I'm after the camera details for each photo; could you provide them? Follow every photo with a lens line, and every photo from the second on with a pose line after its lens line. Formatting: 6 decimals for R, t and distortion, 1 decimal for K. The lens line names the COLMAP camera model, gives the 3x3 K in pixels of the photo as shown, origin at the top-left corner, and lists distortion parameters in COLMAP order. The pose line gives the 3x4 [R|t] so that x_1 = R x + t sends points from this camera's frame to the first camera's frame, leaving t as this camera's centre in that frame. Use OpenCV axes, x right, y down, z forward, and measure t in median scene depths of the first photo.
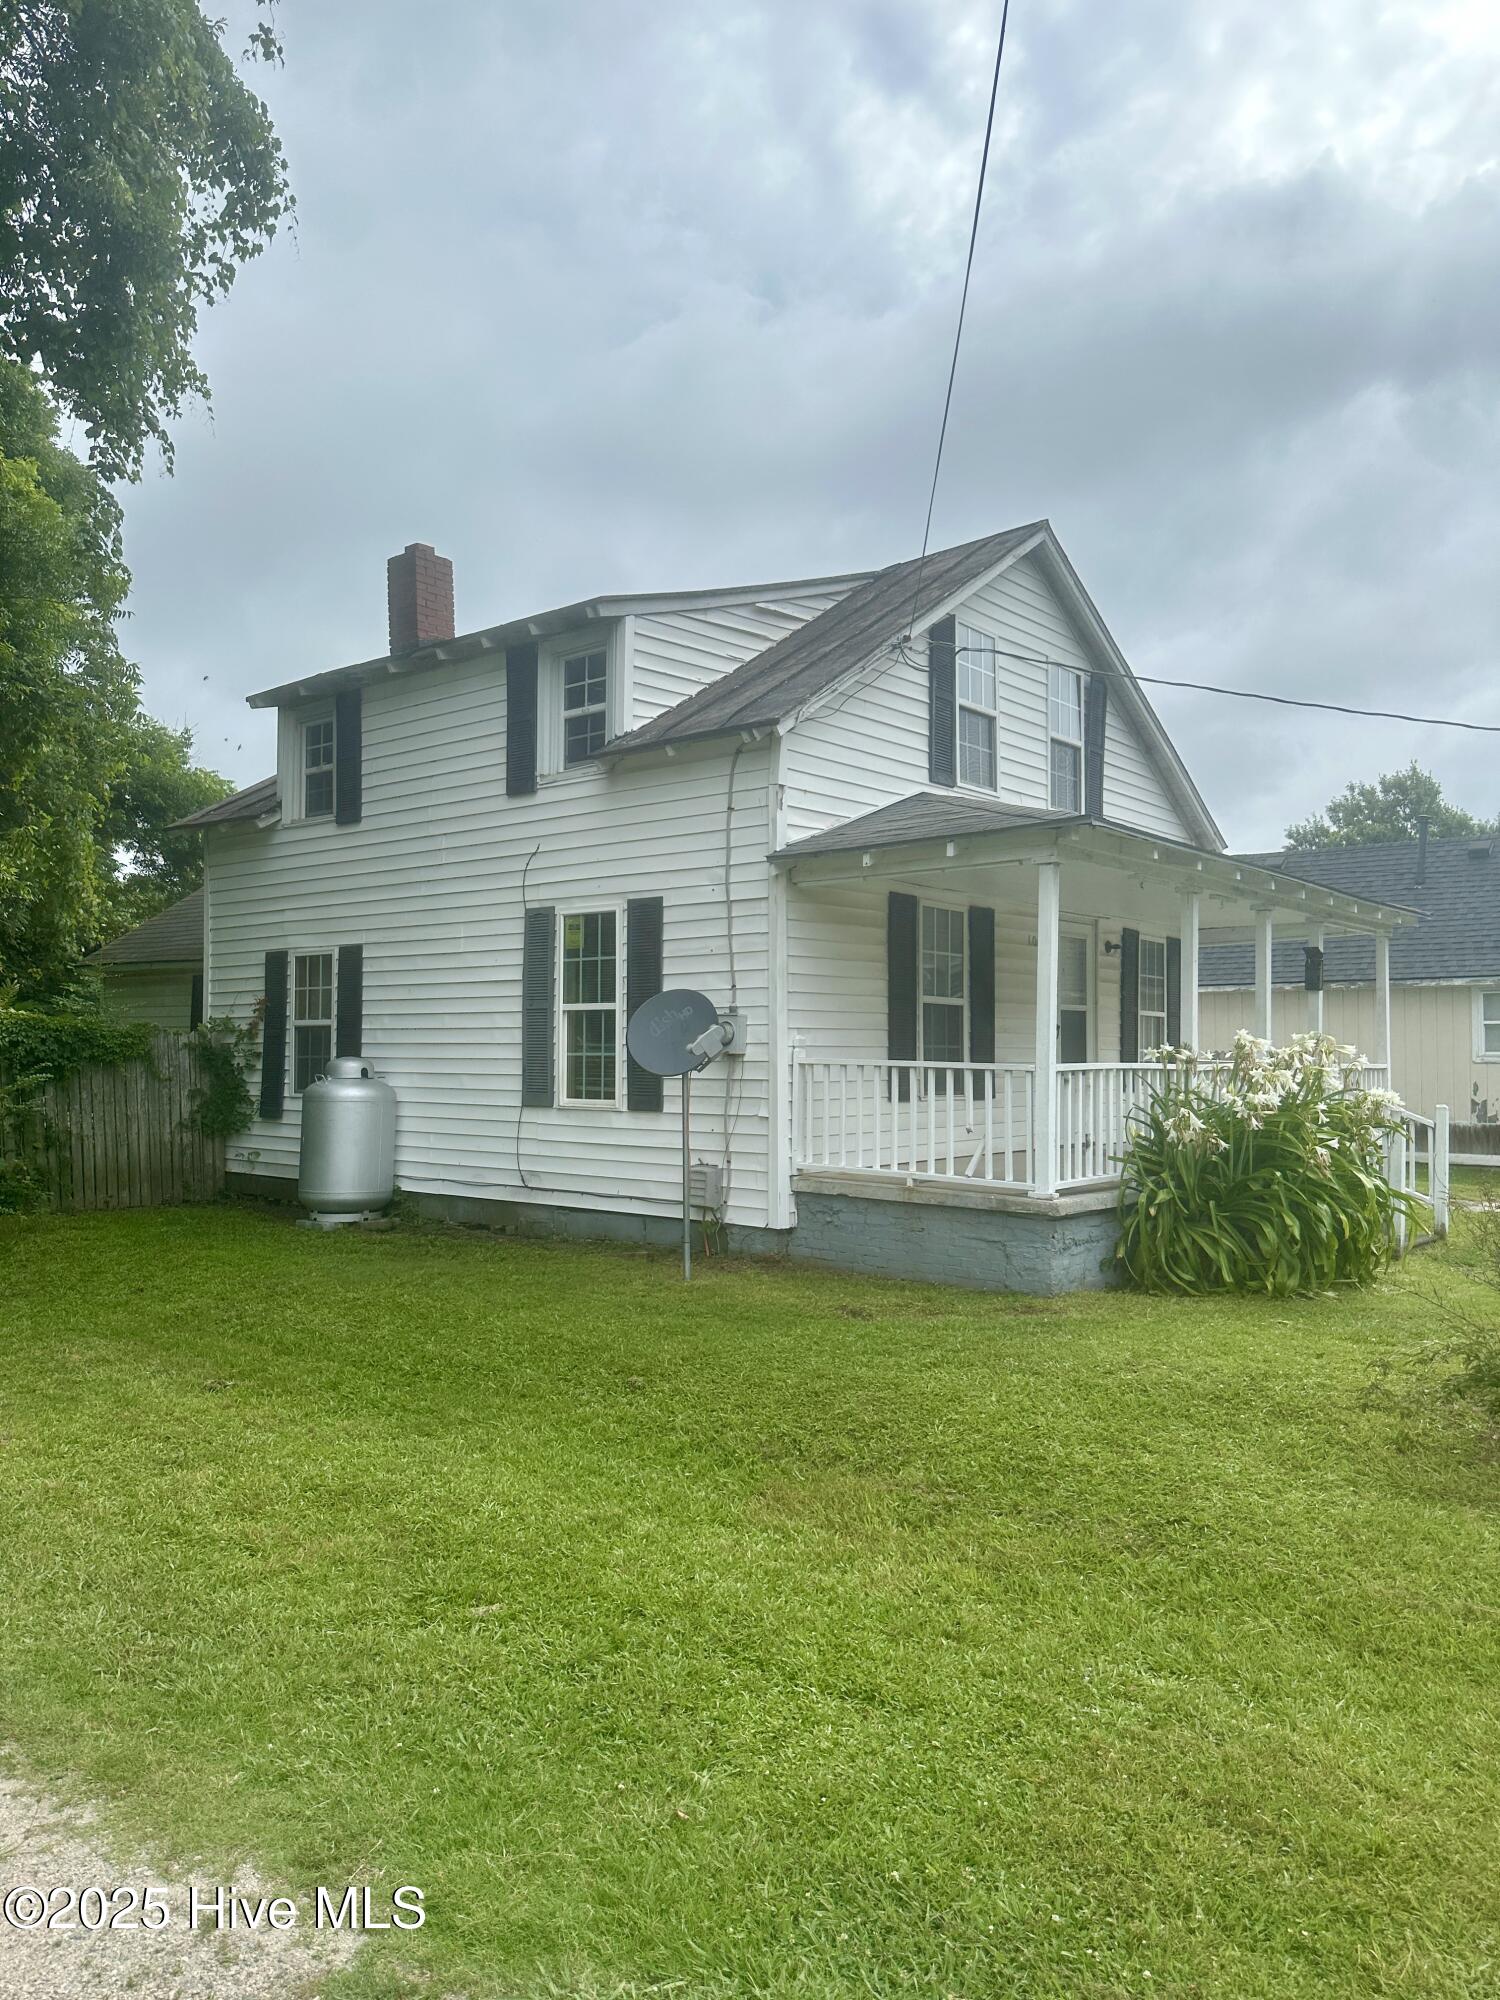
lens RADIAL K [[1477.3, 0, 750.0], [0, 1477.3, 1000.0], [0, 0, 1]] dist [0.003048, 0.000294]
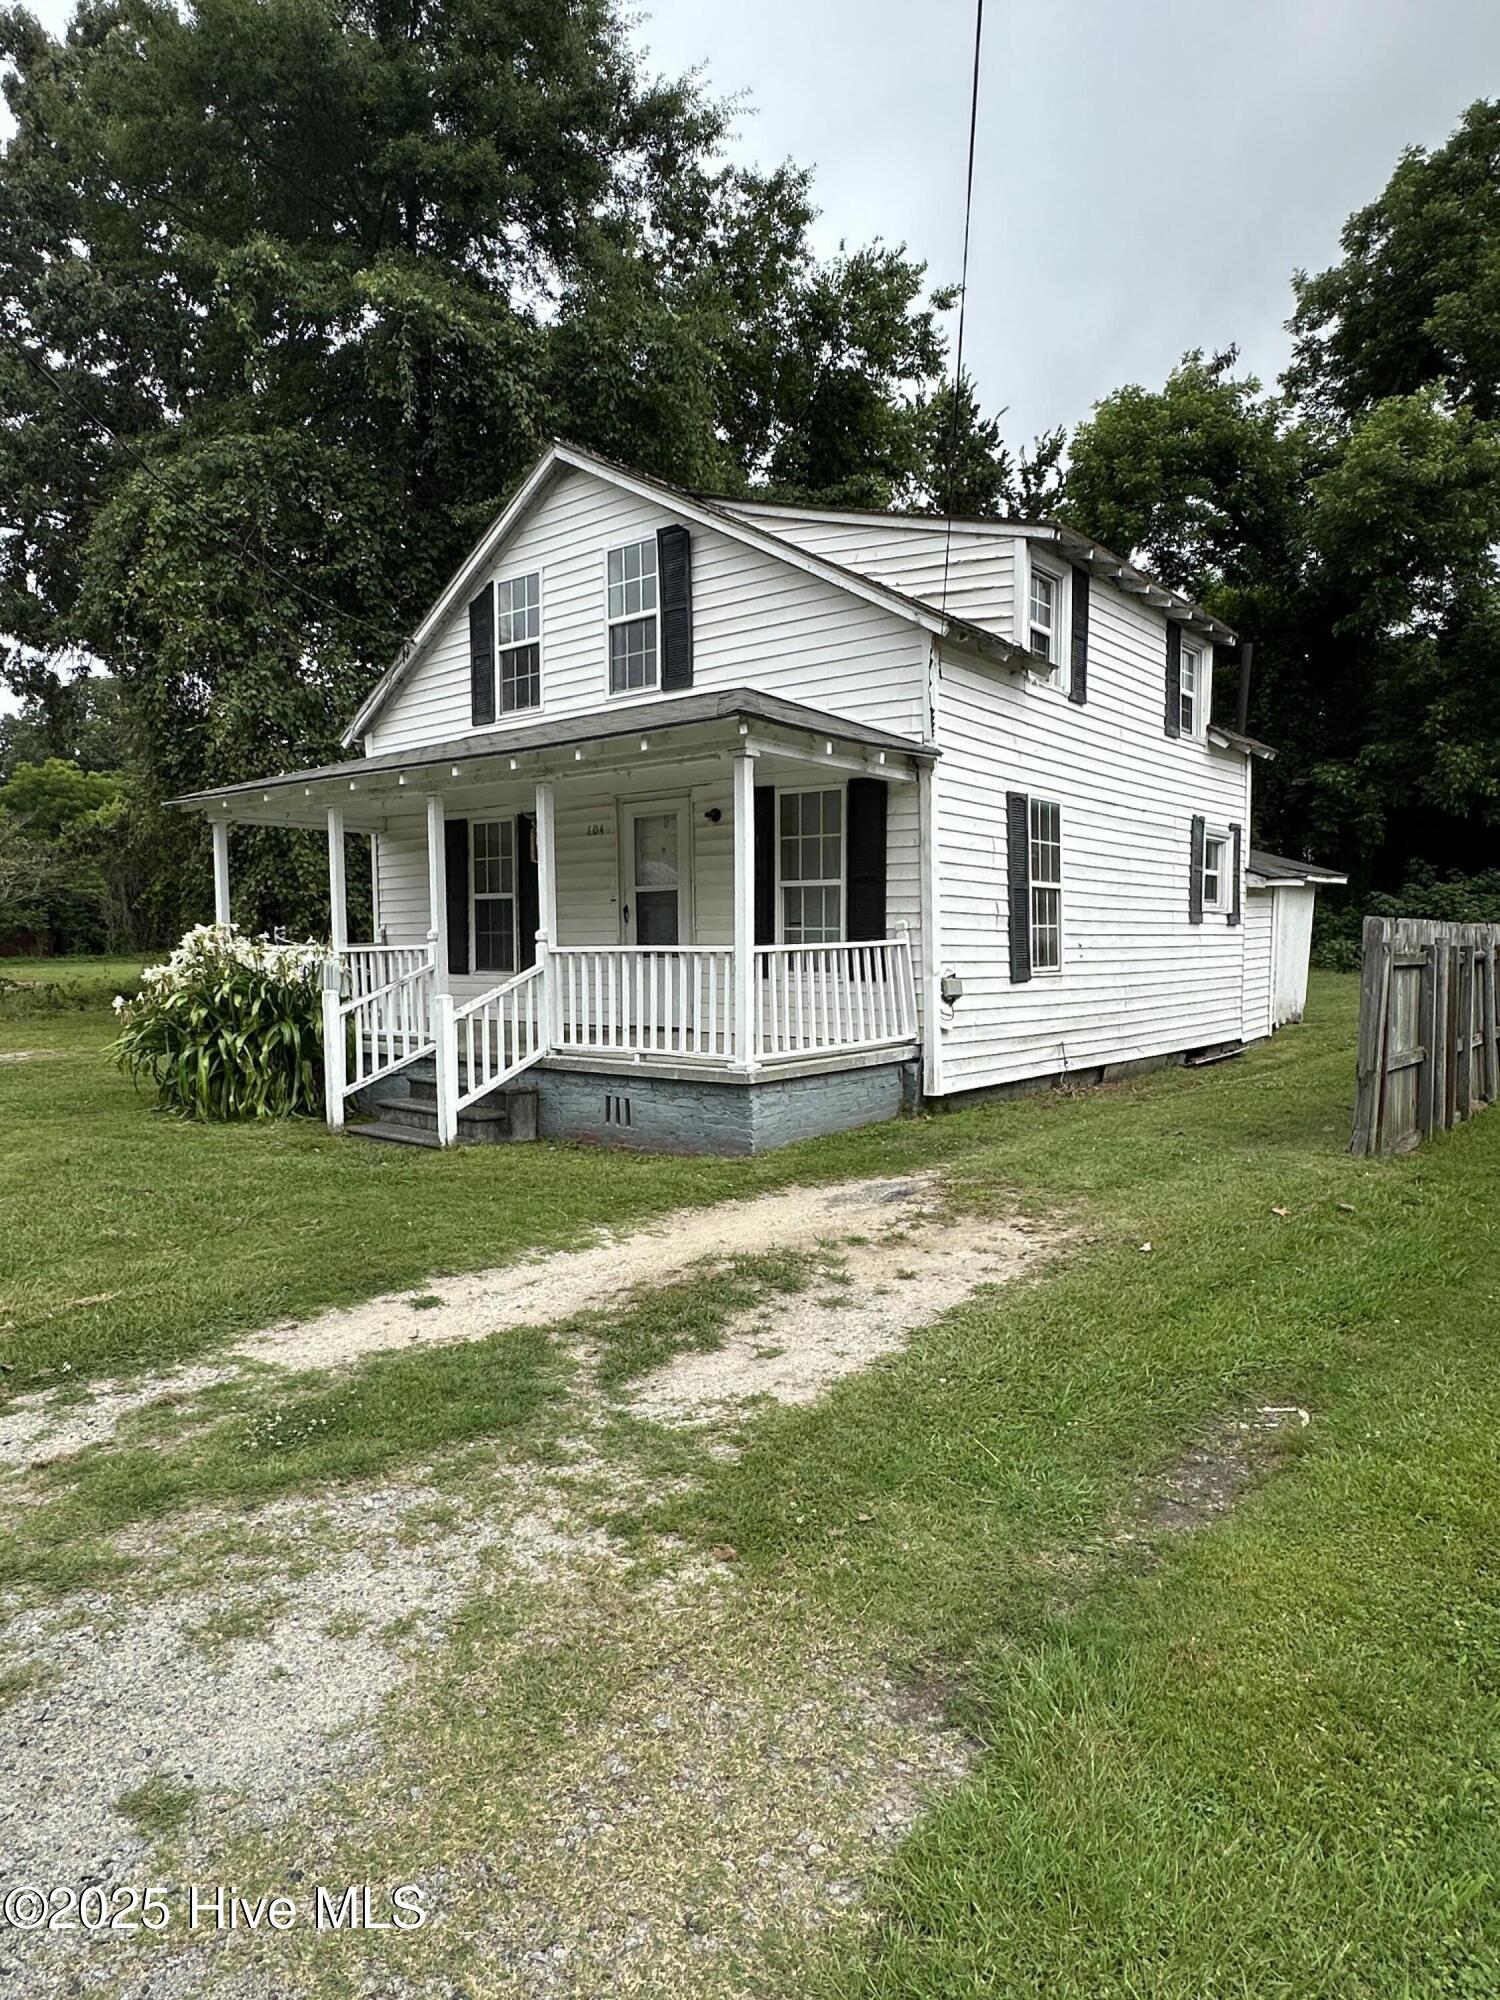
lens RADIAL K [[1248.0, 0, 750.0], [0, 1248.0, 1000.0], [0, 0, 1]] dist [0.001635, 0.001075]
pose [[0.014814, 0.046654, -0.998801, 1.133541], [0.050231, 0.997615, 0.047344, 0.046460], [0.998628, -0.050872, 0.012435, 1.129104]]
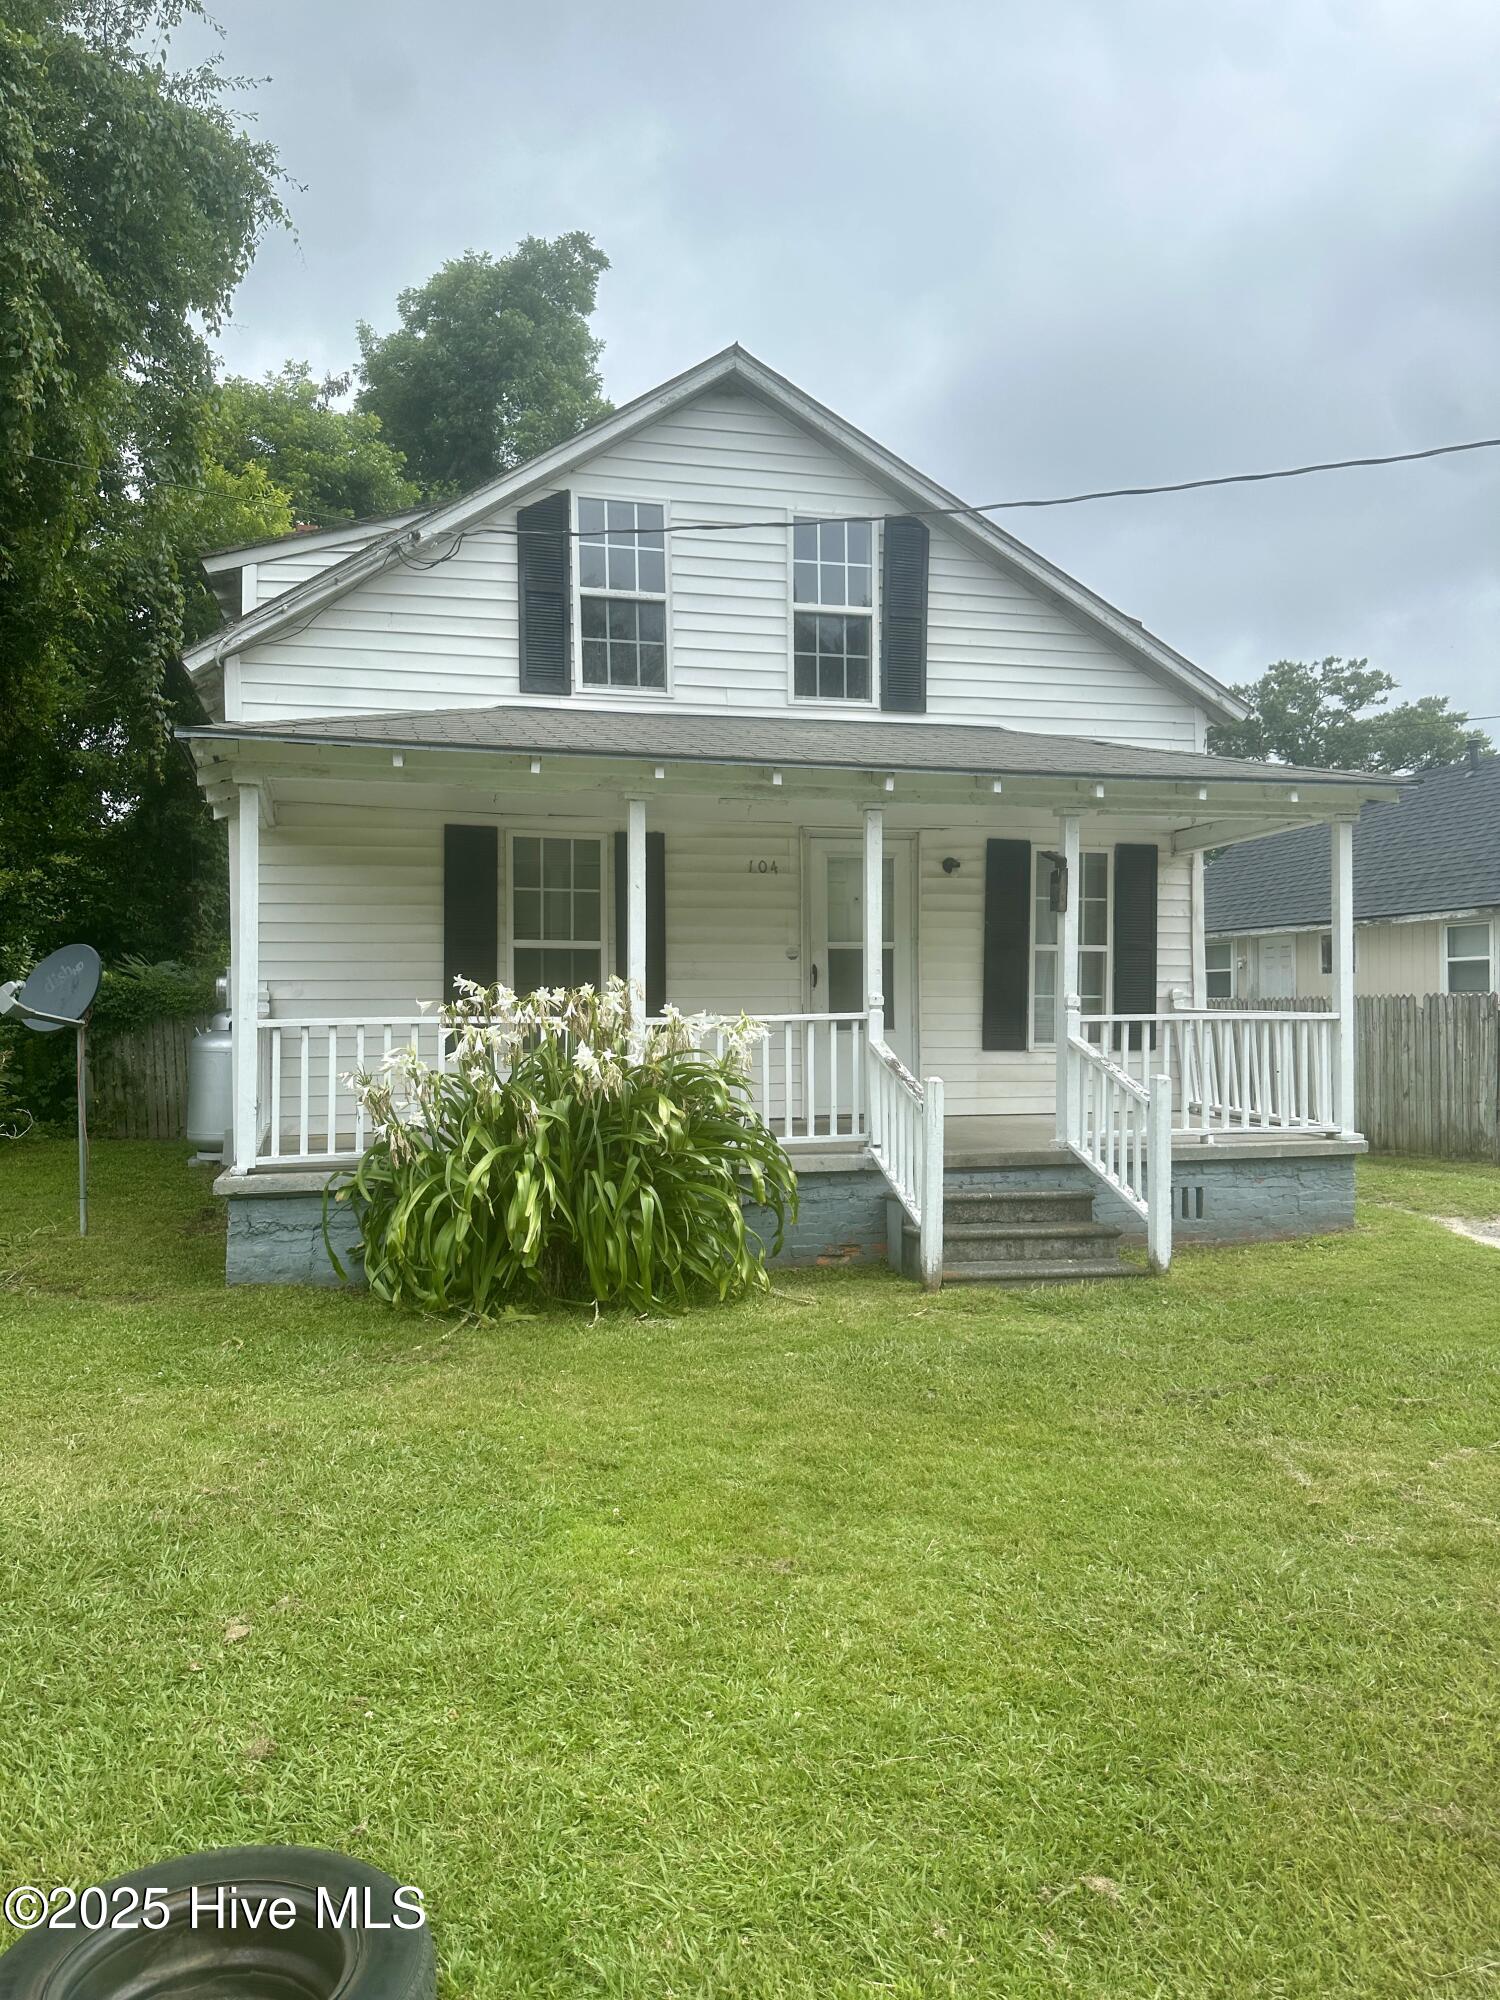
lens RADIAL K [[1419.8, 0, 750.0], [0, 1419.8, 1000.0], [0, 0, 1]] dist [-0.006231, -0.001767]
pose [[0.812945, -0.007980, -0.582286, 0.665277], [0.028101, 0.999279, 0.025538, 0.014058], [0.581662, -0.037124, 0.812583, 0.368512]]
